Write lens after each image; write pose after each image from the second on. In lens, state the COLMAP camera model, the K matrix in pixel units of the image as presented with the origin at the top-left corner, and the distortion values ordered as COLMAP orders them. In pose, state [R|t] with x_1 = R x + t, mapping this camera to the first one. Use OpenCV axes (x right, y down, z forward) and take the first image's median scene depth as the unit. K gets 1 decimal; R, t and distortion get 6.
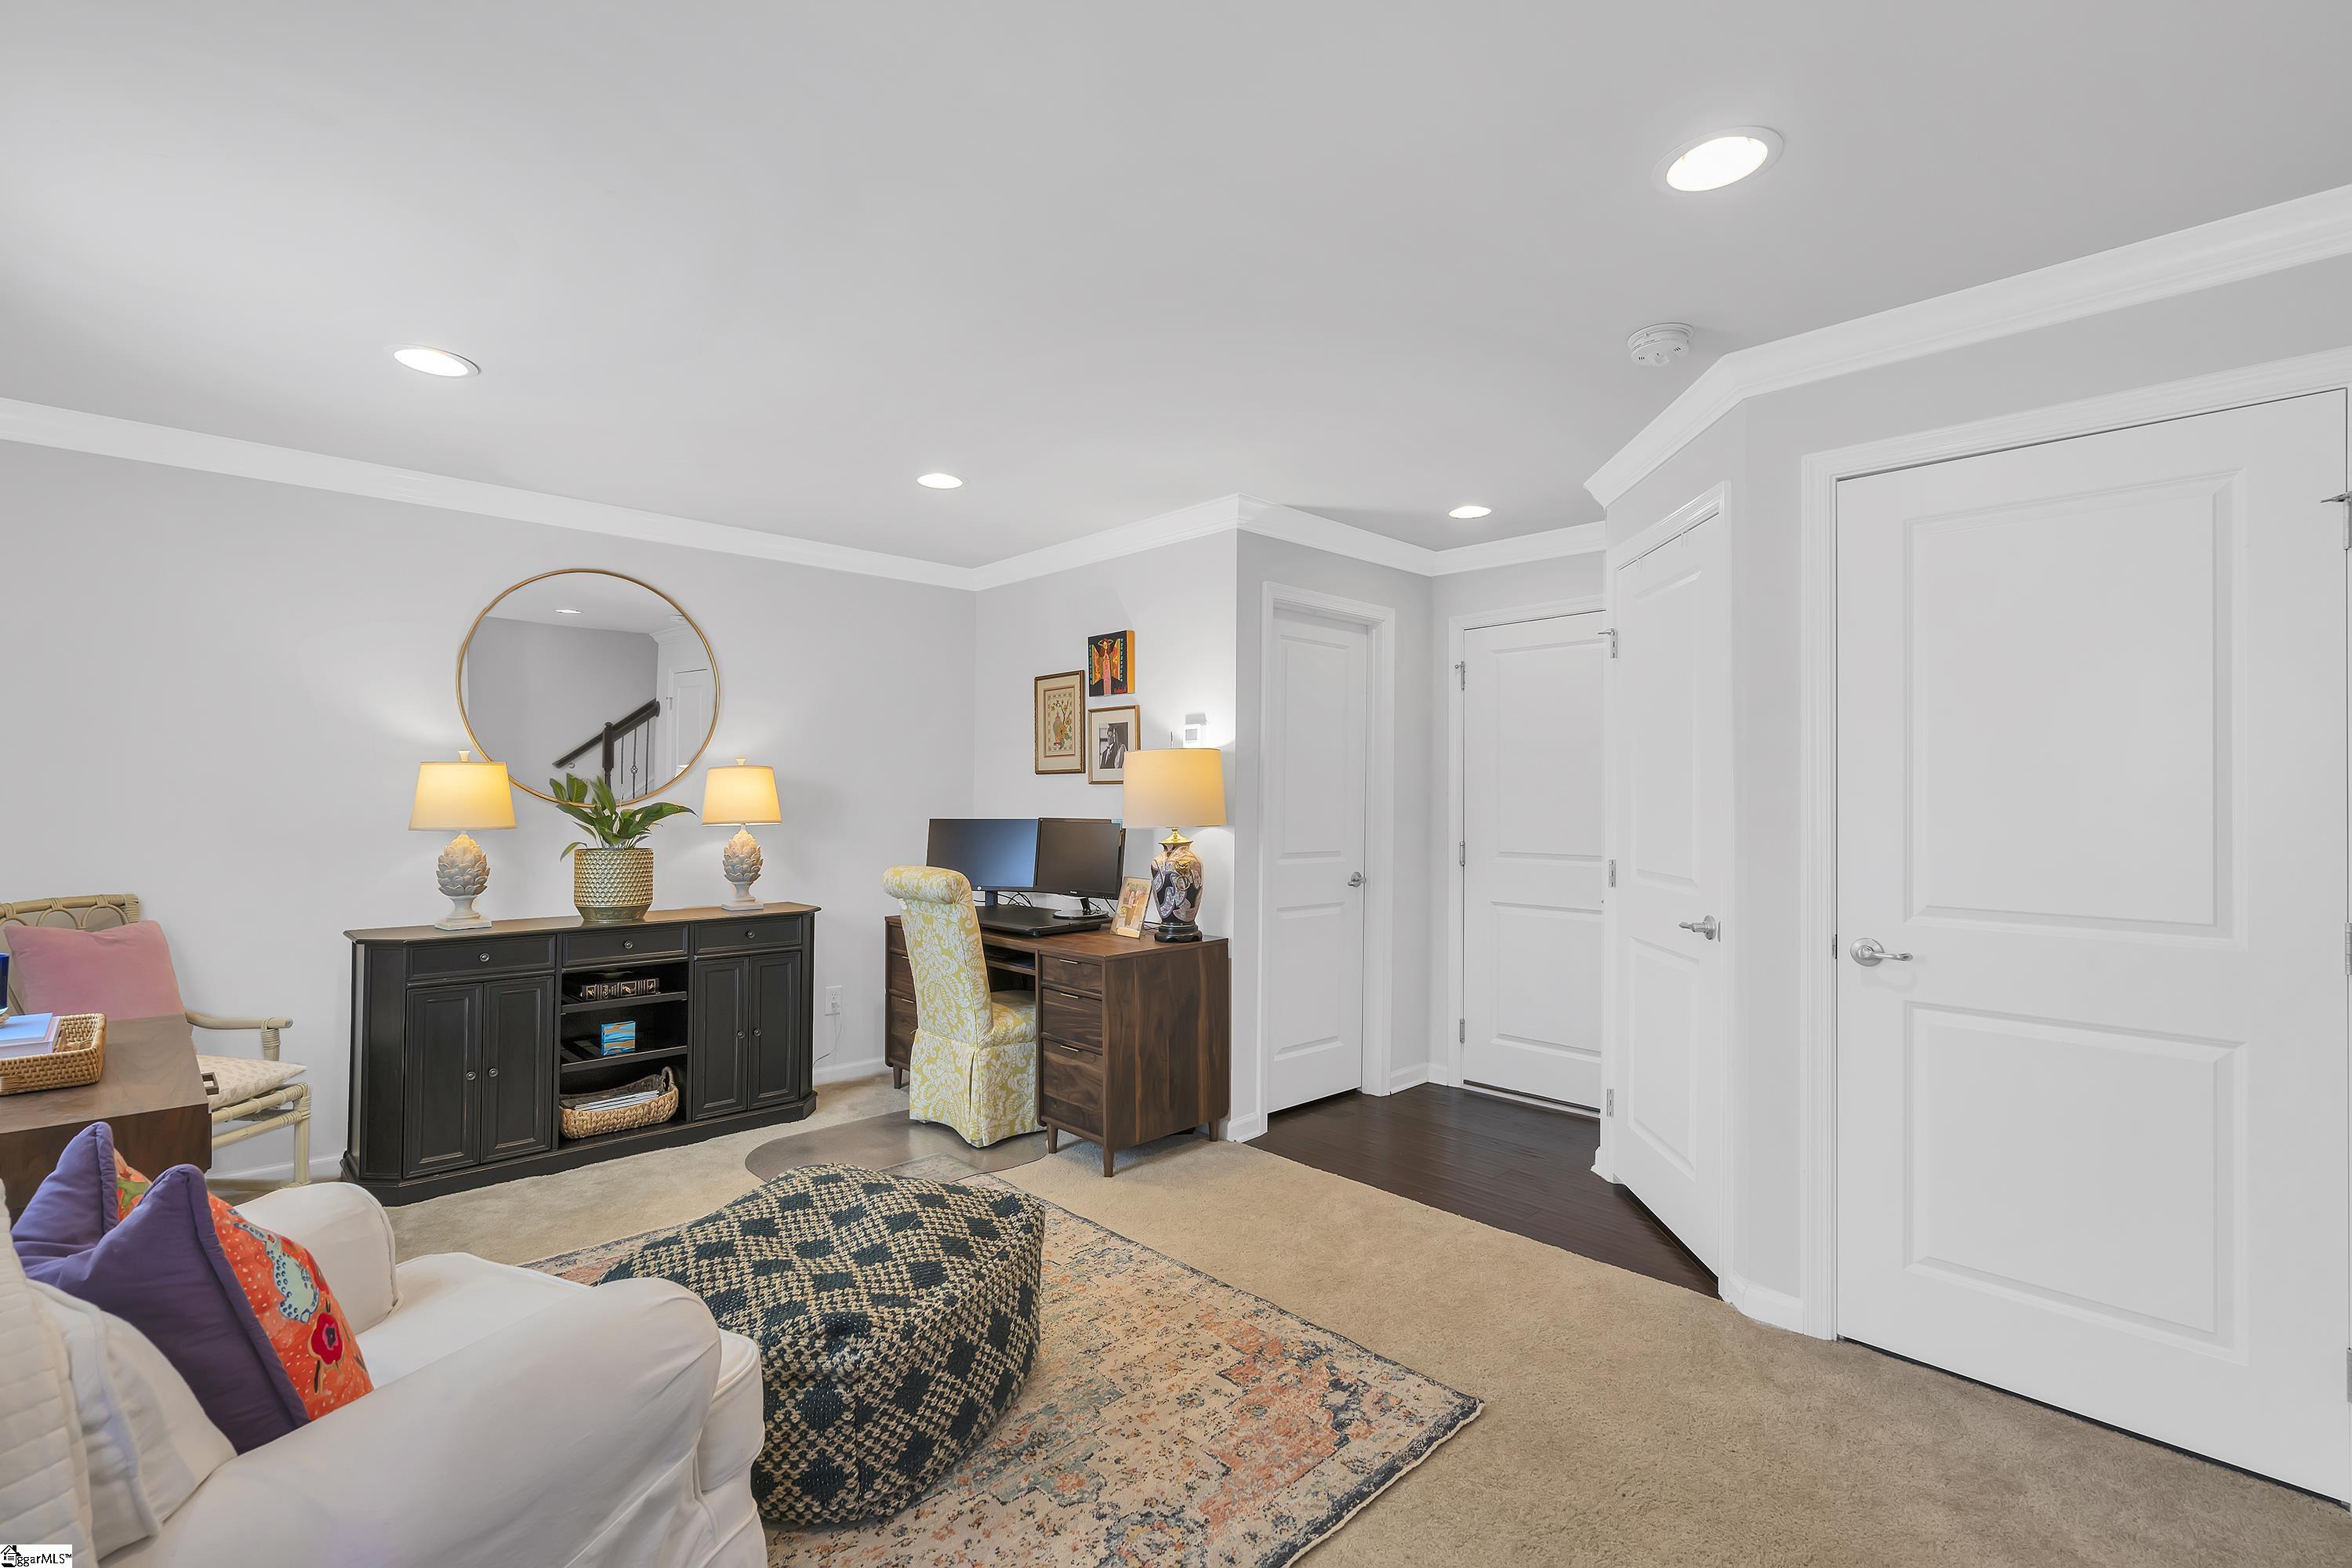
lens RADIAL K [[1057.7, 0, 1170.0], [0, 1057.7, 792.9], [0, 0, 1]] dist [0.003288, 0.000815]
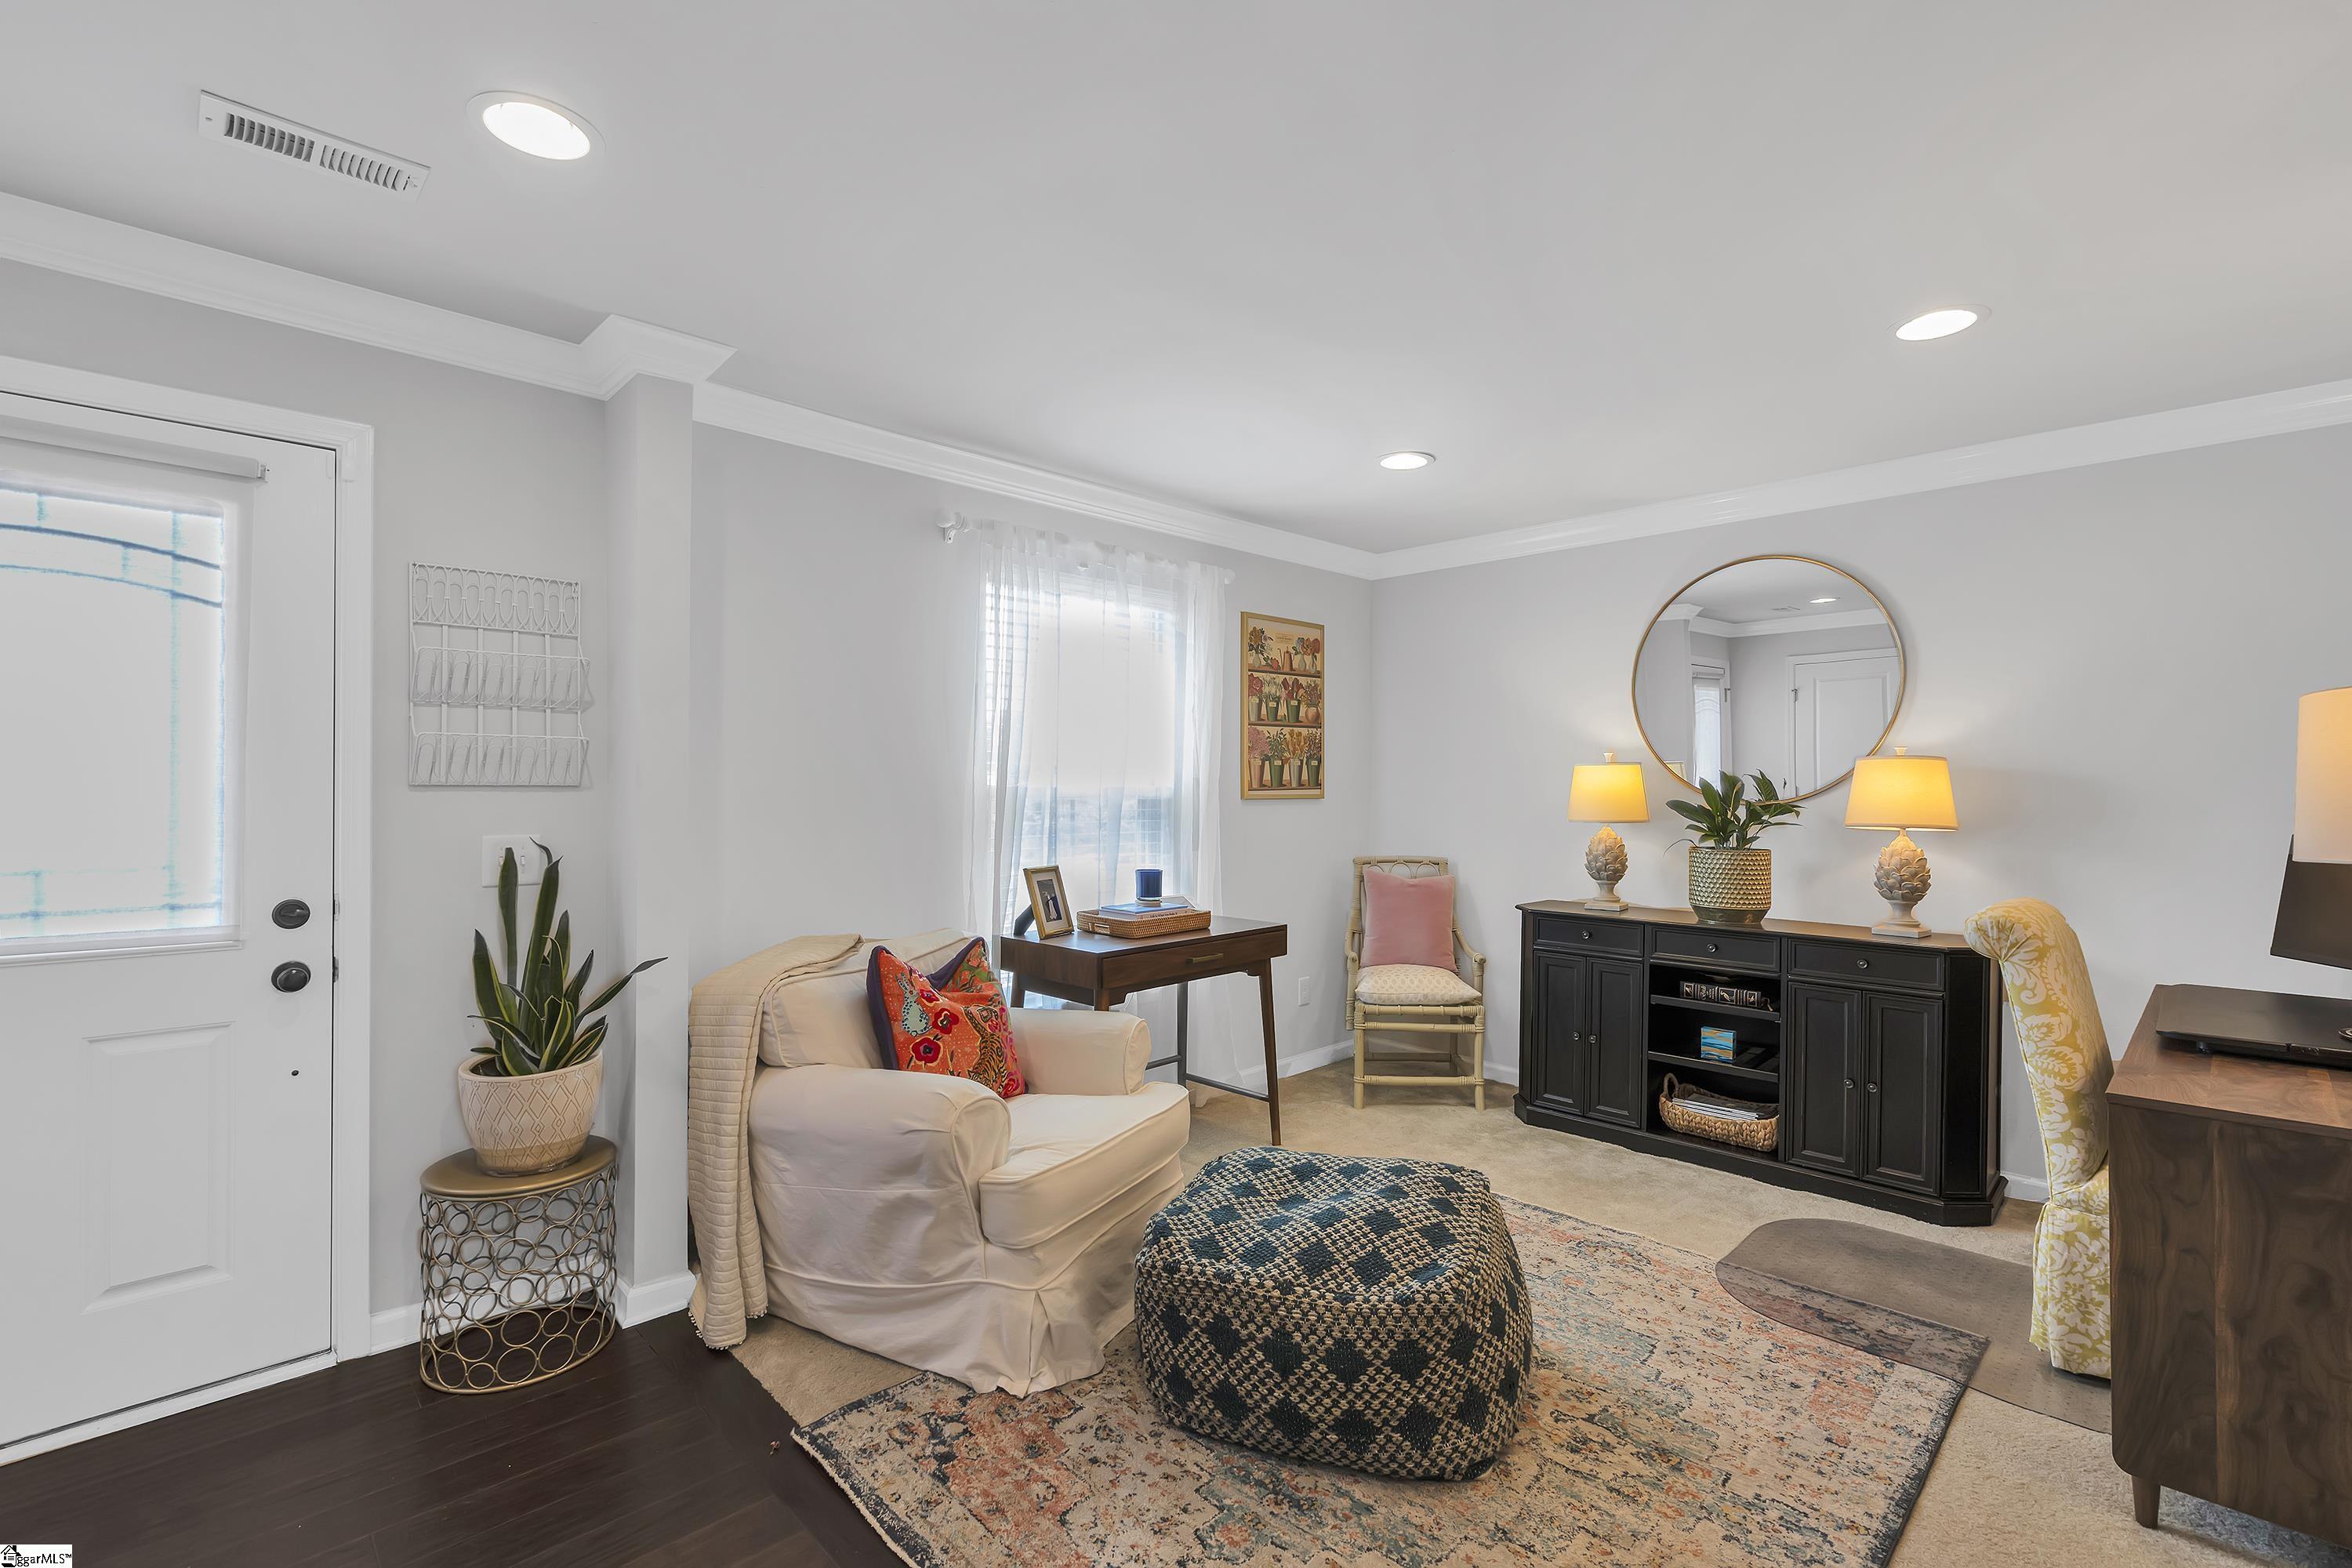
lens RADIAL K [[1057.7, 0, 1173.9], [0, 1057.7, 787.8], [0, 0, 1]] dist [0.003288, 0.000815]
pose [[0.012042, -0.009073, -0.999886, 0.484610], [0.003333, 0.999954, -0.009033, 0.006050], [0.999922, -0.003224, 0.012071, 0.547352]]
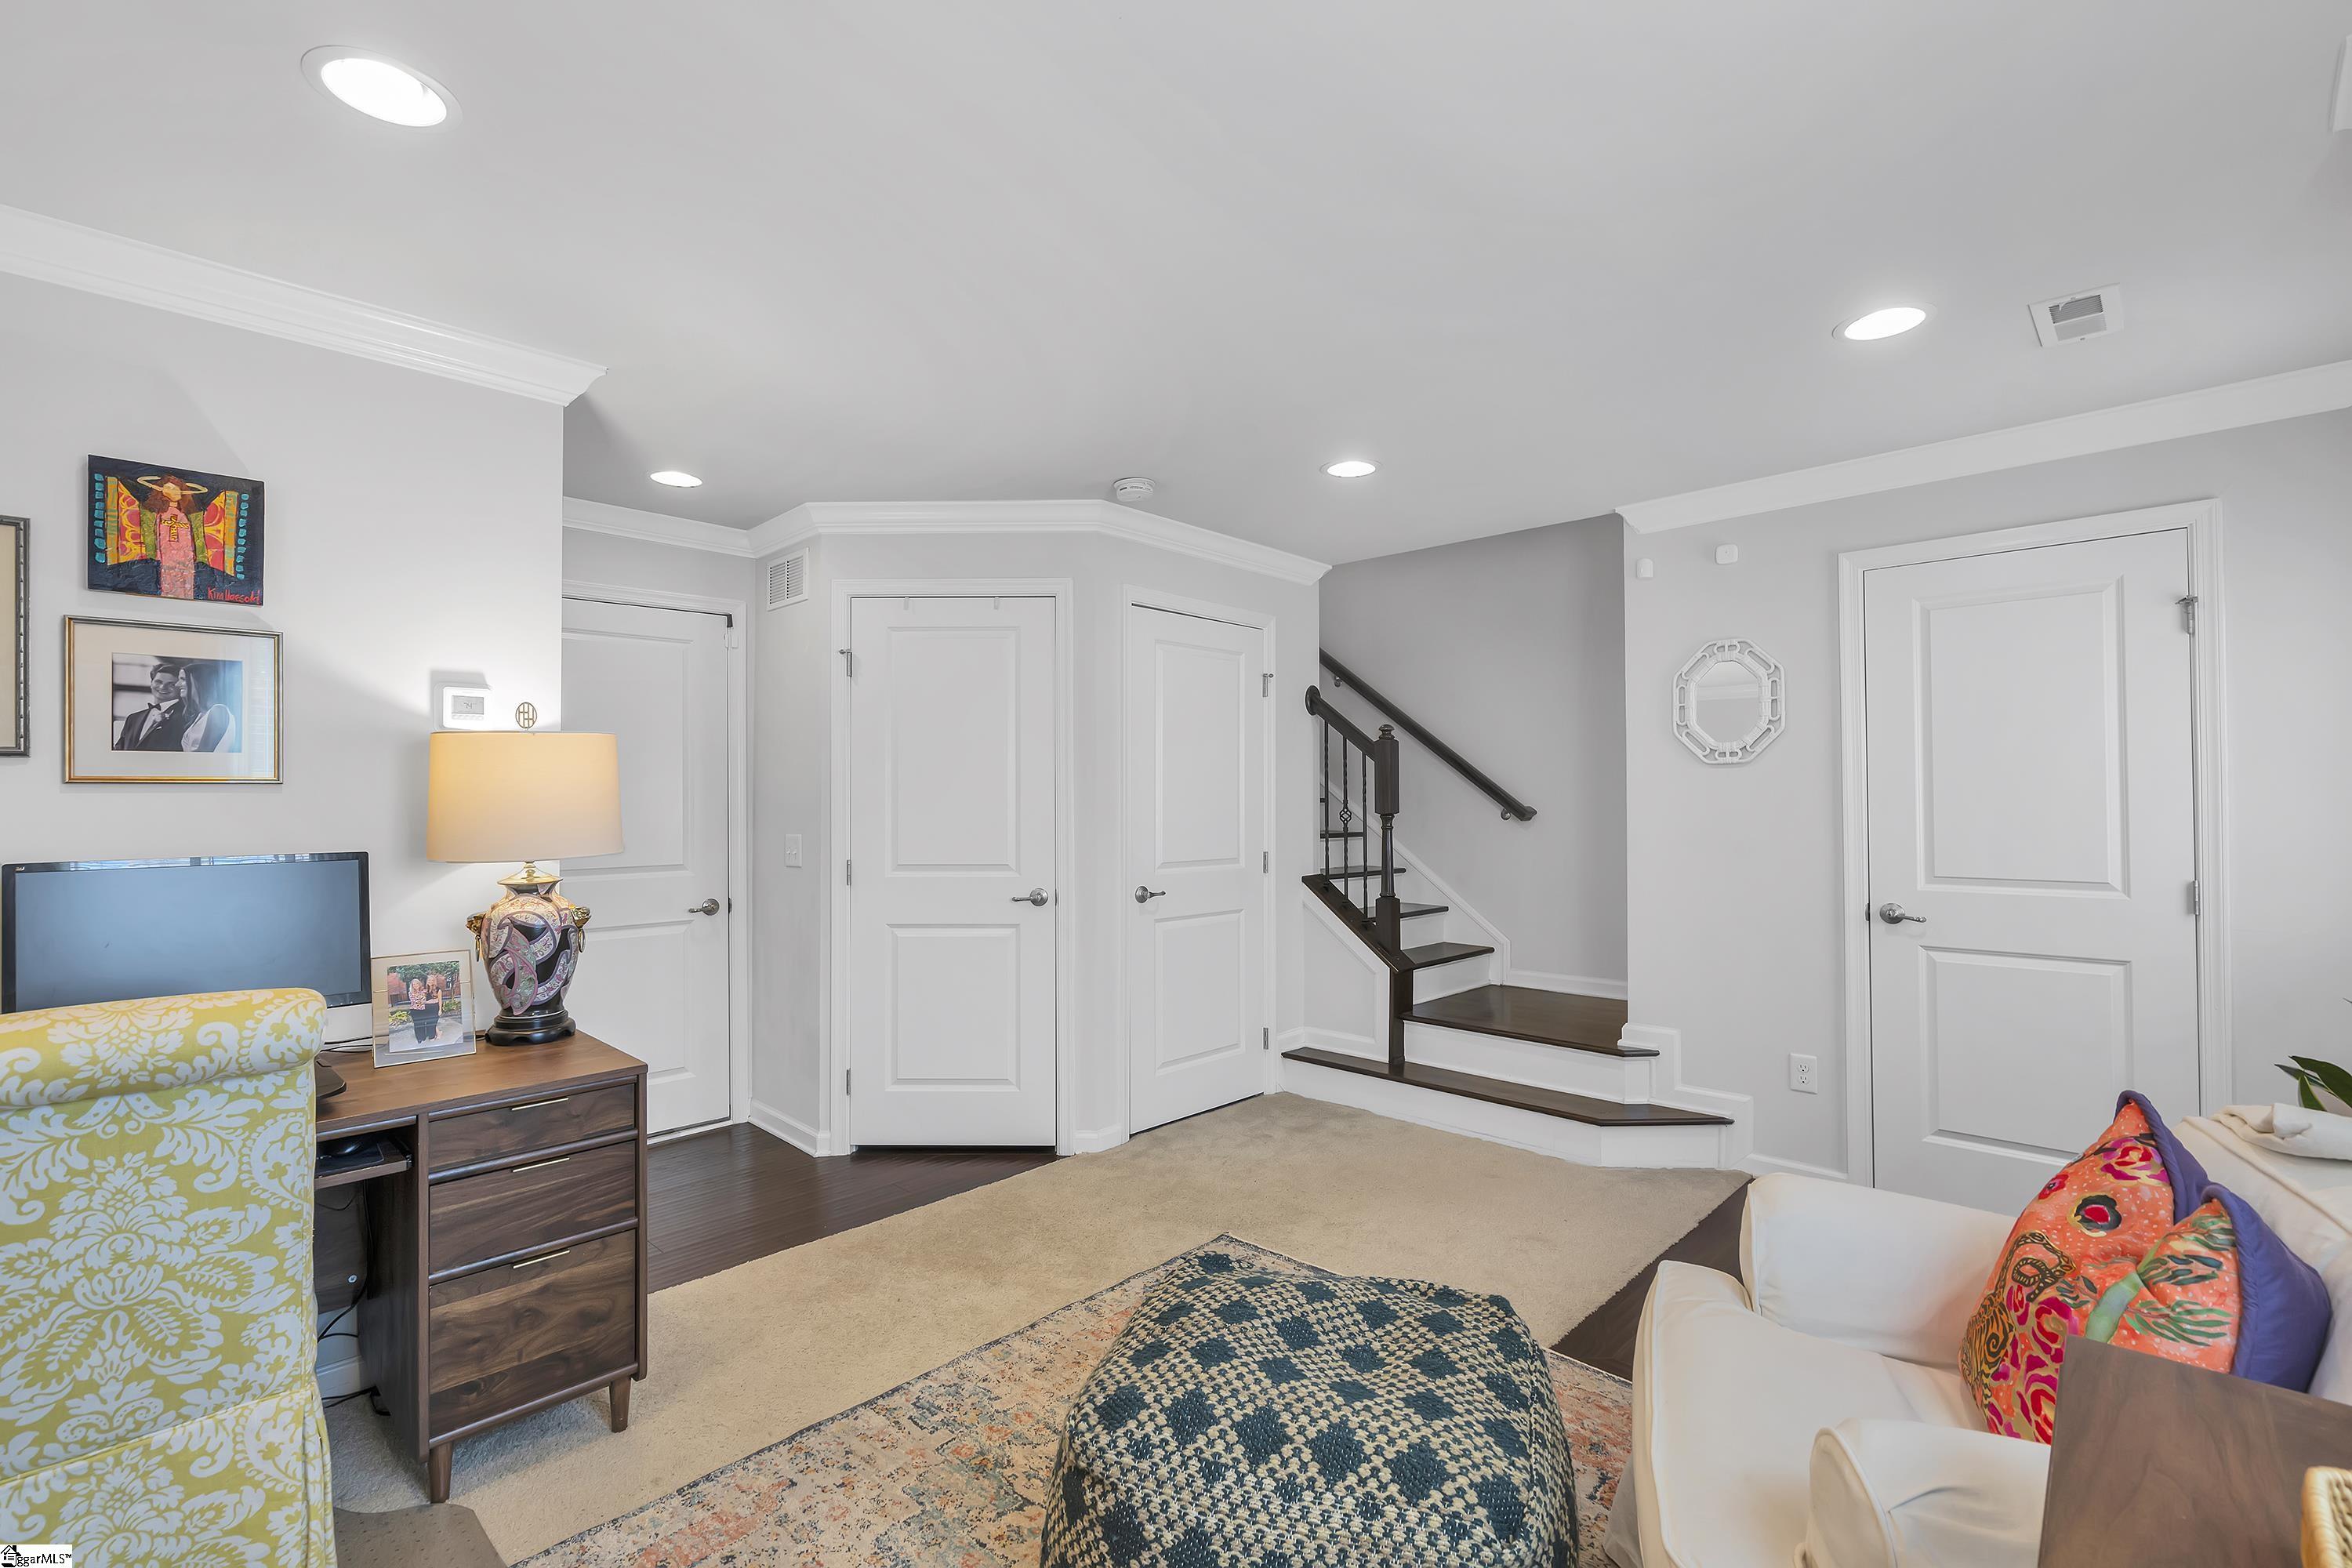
lens RADIAL K [[1057.7, 0, 1169.1], [0, 1057.7, 789.0], [0, 0, 1]] dist [0.003288, 0.000815]
pose [[-0.051056, 0.006431, 0.998675, -0.726942], [-0.000373, 0.999979, -0.006459, -0.004273], [-0.998696, -0.000703, -0.051052, 0.751946]]
